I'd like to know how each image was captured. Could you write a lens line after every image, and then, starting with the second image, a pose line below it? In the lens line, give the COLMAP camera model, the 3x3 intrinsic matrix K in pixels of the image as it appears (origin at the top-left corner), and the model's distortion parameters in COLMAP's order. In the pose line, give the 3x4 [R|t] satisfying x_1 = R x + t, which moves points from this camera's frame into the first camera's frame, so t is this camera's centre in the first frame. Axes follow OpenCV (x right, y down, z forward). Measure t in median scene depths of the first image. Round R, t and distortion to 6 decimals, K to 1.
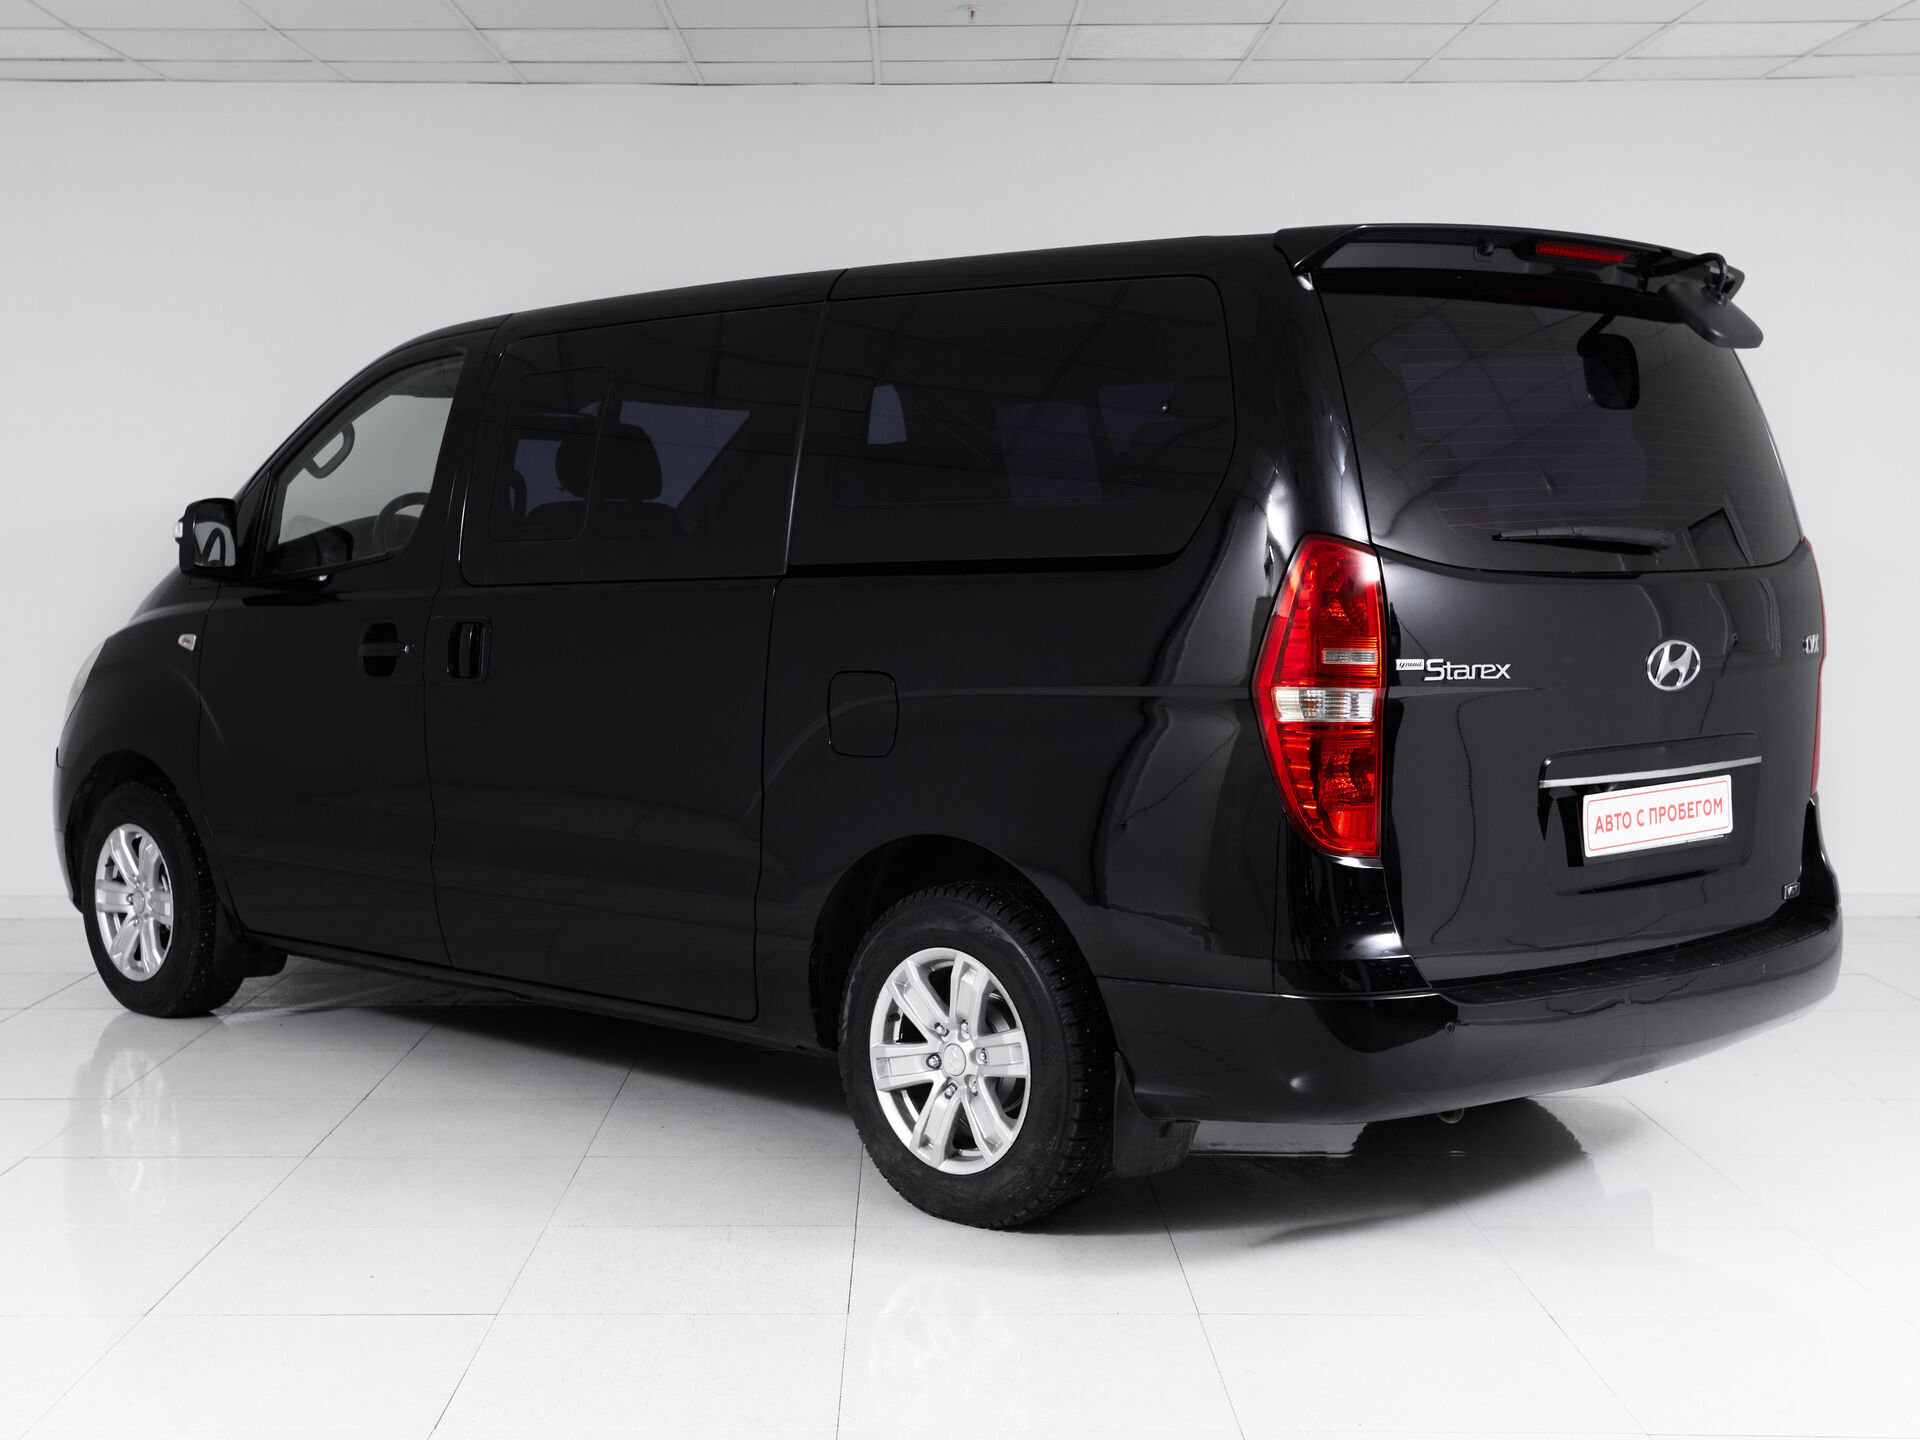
lens RADIAL K [[2674.2, 0, 990.2], [0, 2674.2, 721.0], [0, 0, 1]] dist [-0.010720, 0.015680]
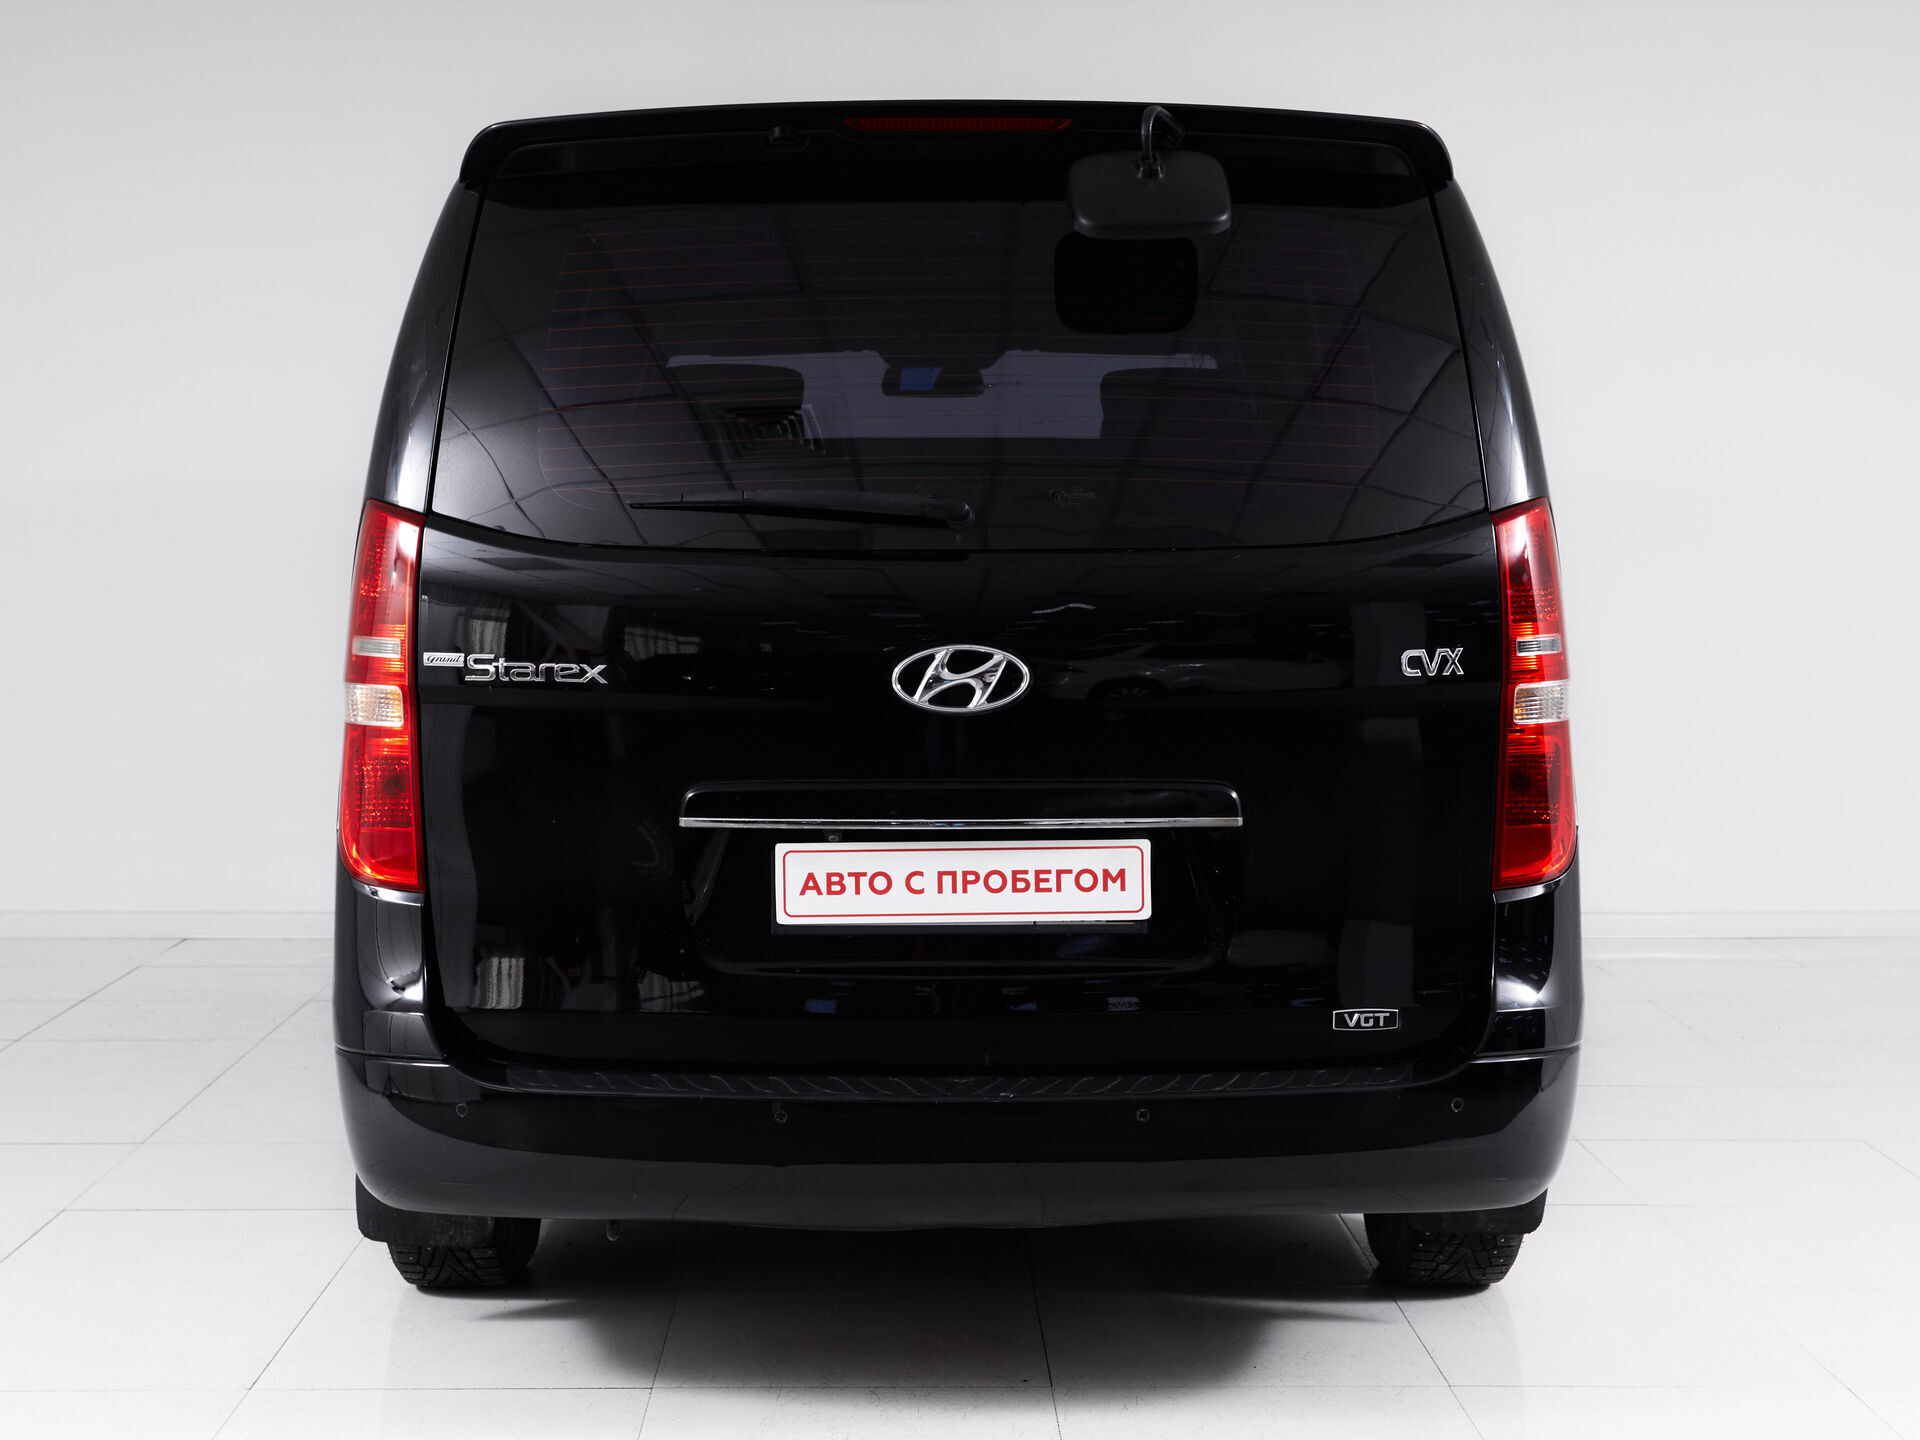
lens RADIAL K [[2674.2, 0, 990.2], [0, 2674.2, 721.0], [0, 0, 1]] dist [-0.010720, 0.015680]
pose [[0.716192, 0.055342, -0.695706, 0.774930], [-0.047326, 0.998408, 0.030702, -0.032295], [0.696297, 0.010936, 0.717671, 0.485199]]
